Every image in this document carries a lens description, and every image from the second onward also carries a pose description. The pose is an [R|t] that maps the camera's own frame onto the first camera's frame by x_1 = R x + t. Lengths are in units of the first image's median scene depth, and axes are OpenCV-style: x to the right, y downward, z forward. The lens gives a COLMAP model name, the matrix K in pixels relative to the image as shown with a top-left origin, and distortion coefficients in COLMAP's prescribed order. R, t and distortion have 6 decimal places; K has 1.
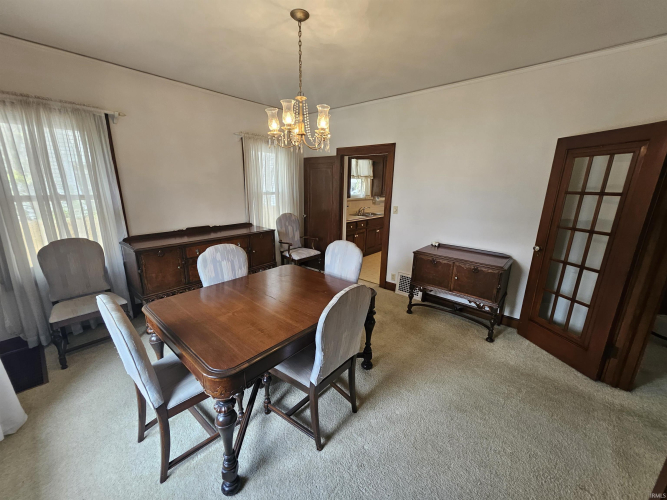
lens RADIAL K [[261.3, 0, 334.0], [0, 261.3, 250.5], [0, 0, 1]] dist [0.000059, -0.000044]
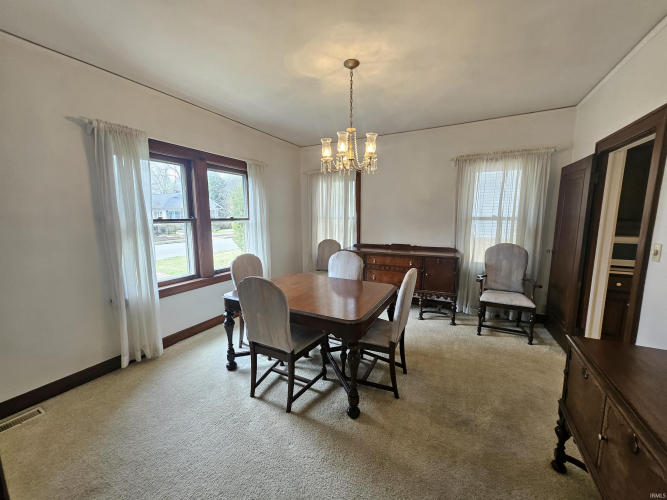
lens RADIAL K [[261.3, 0, 334.0], [0, 261.3, 250.5], [0, 0, 1]] dist [0.000059, -0.000044]
pose [[0.226952, 0.119497, -0.966547, 0.792749], [-0.235082, 0.969820, 0.064703, -0.093049], [0.945108, 0.212534, 0.248194, 0.577885]]
